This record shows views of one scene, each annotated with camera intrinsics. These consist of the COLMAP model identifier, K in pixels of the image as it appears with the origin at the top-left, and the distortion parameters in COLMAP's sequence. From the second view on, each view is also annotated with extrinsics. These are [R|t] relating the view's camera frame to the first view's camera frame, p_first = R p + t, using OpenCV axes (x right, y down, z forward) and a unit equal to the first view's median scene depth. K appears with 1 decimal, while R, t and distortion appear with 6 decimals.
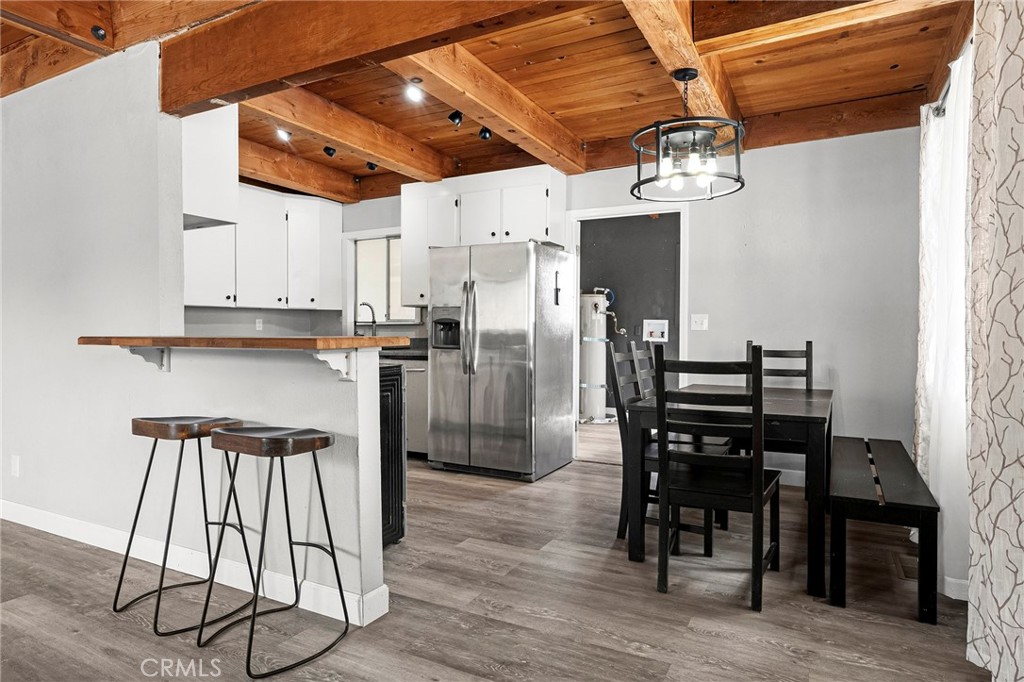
lens RADIAL K [[604.7, 0, 508.7], [0, 604.7, 333.8], [0, 0, 1]] dist [-0.000969, -0.001423]
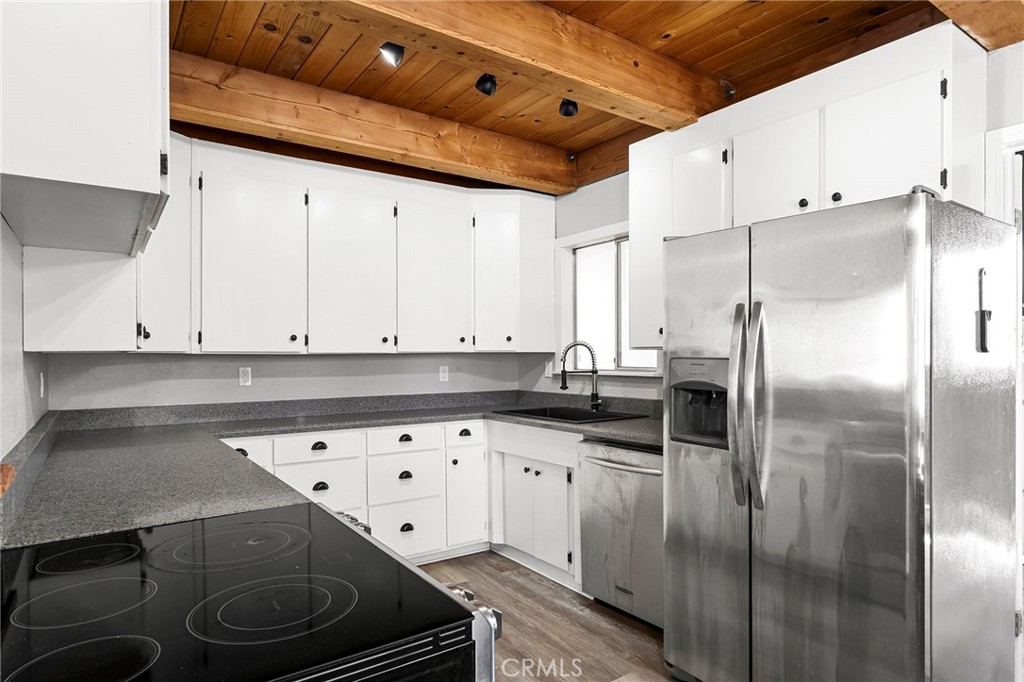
lens RADIAL K [[604.7, 0, 505.2], [0, 604.7, 355.0], [0, 0, 1]] dist [-0.000969, -0.001423]
pose [[0.892952, -0.004153, -0.450132, -0.020162], [0.002484, 0.999988, -0.004298, -0.039124], [0.450145, 0.002720, 0.892952, 0.436829]]
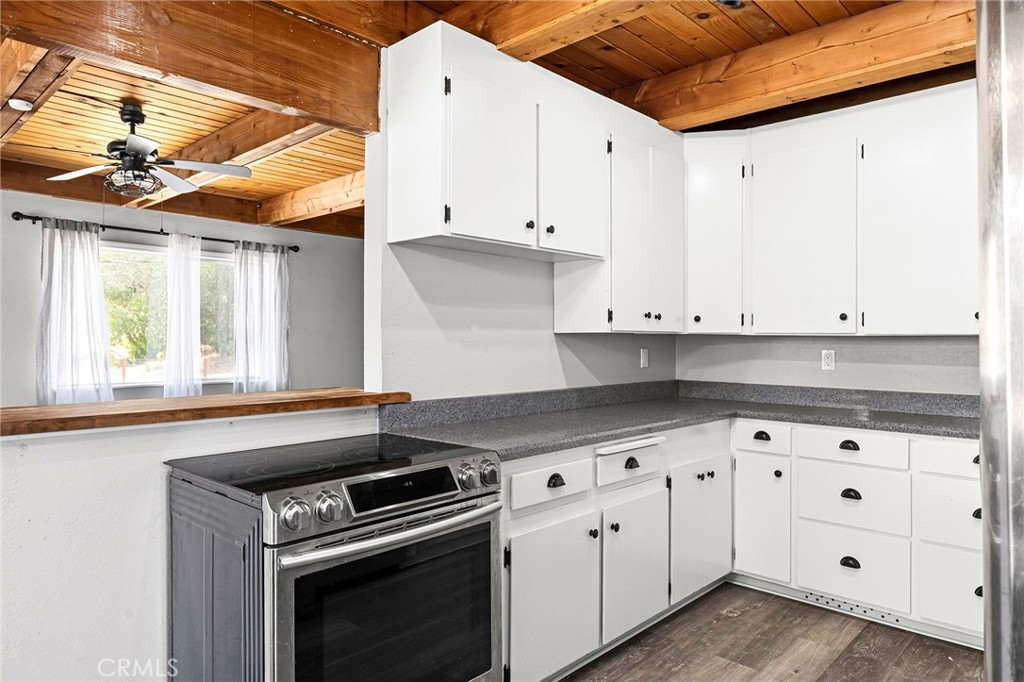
lens RADIAL K [[653.7, 0, 501.1], [0, 653.7, 336.2], [0, 0, 1]] dist [-0.001450, -0.001728]
pose [[-0.277738, -0.002728, -0.960653, 0.159303], [-0.008551, 0.999963, -0.000368, -0.040106], [0.960619, 0.008112, -0.277752, 0.784760]]
